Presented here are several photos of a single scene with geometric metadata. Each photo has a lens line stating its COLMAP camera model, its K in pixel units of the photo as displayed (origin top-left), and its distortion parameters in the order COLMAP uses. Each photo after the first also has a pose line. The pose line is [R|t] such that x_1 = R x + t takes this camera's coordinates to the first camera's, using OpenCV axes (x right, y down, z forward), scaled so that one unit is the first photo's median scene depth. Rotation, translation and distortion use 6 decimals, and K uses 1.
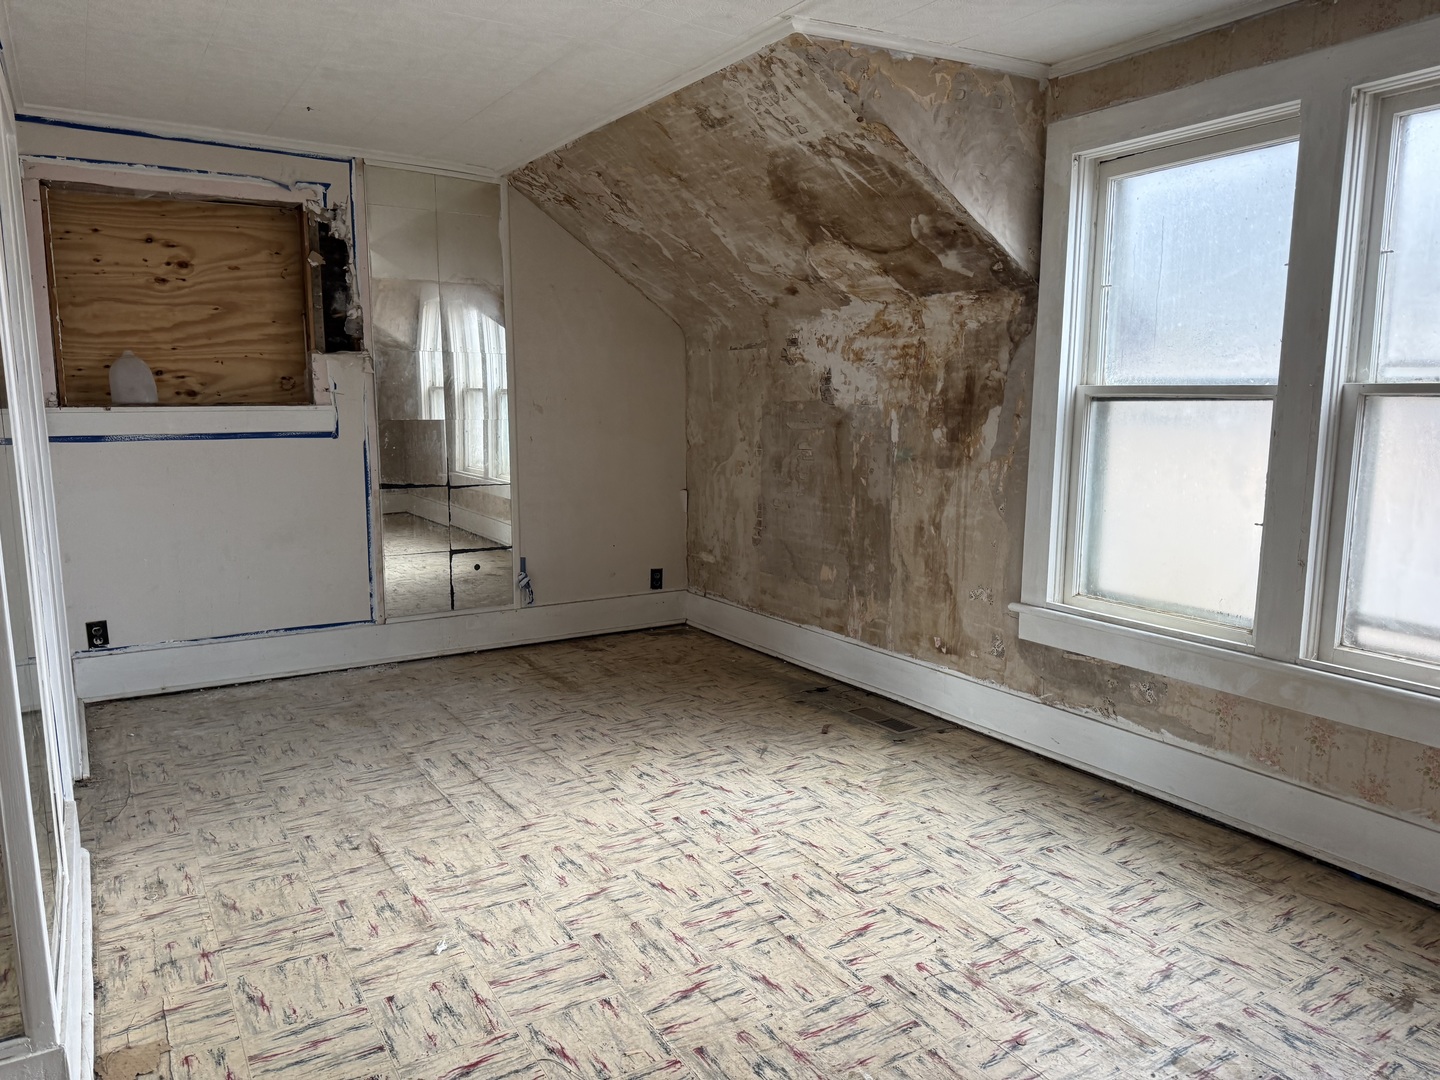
lens RADIAL K [[1025.7, 0, 716.9], [0, 1025.7, 533.1], [0, 0, 1]] dist [0.052074, -0.047222]
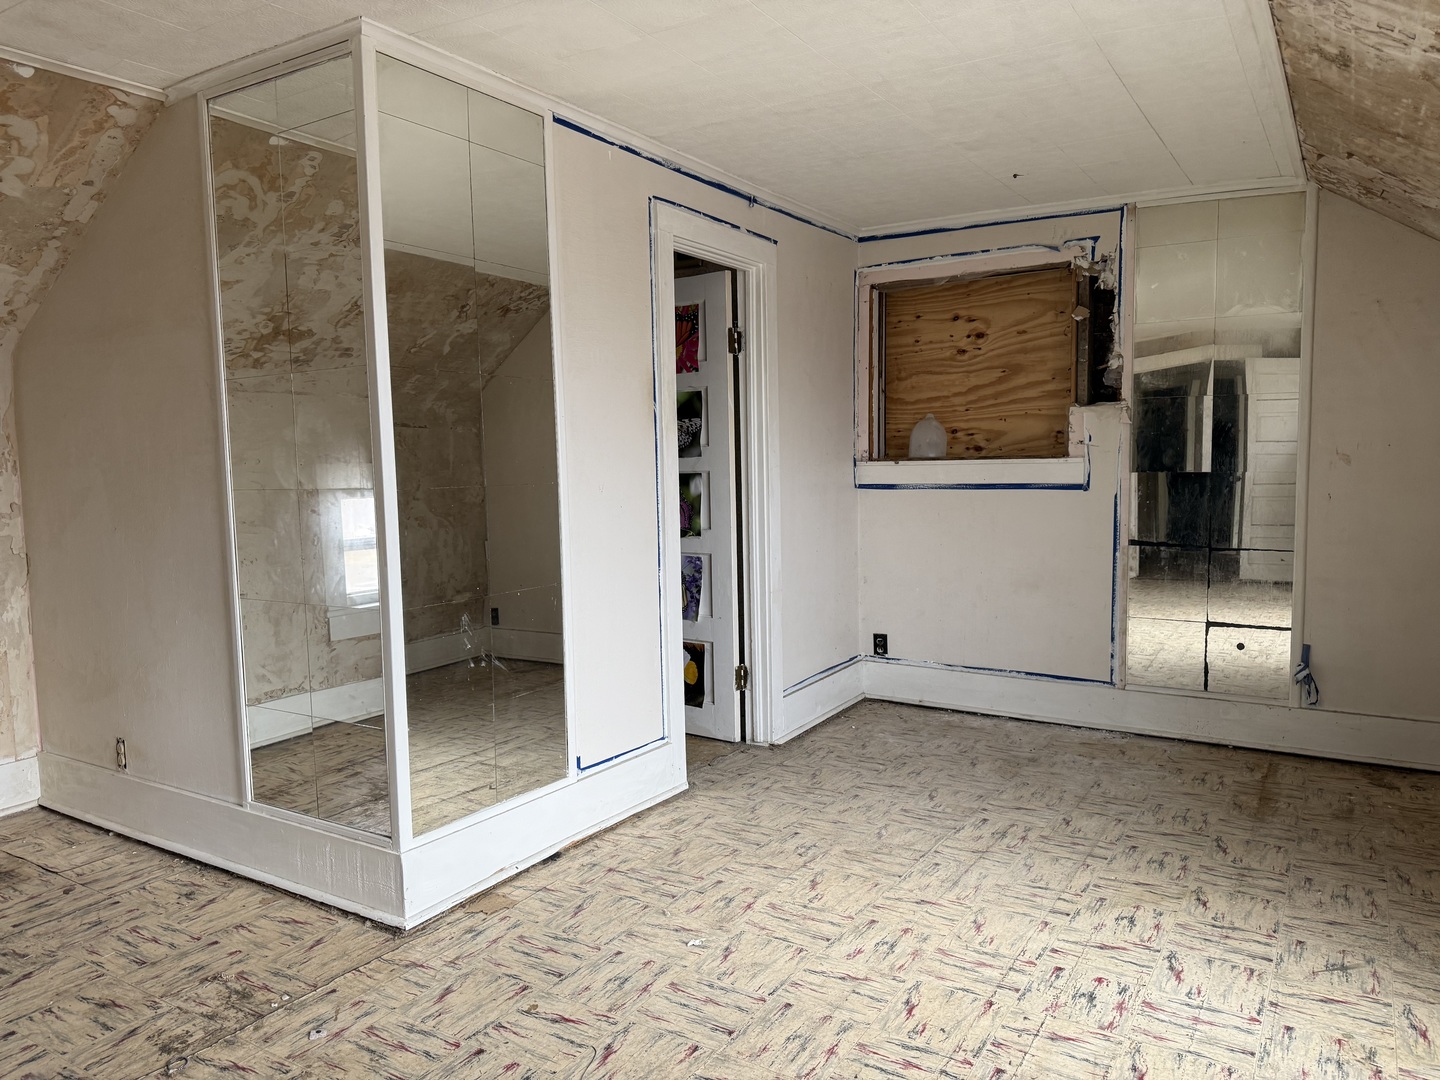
lens RADIAL K [[1025.7, 0, 720.2], [0, 1025.7, 541.4], [0, 0, 1]] dist [0.052074, -0.047222]
pose [[0.435879, 0.068602, -0.897387, 0.398197], [-0.107967, 0.993876, 0.023536, -0.031831], [0.893506, 0.086629, 0.440617, 0.277540]]
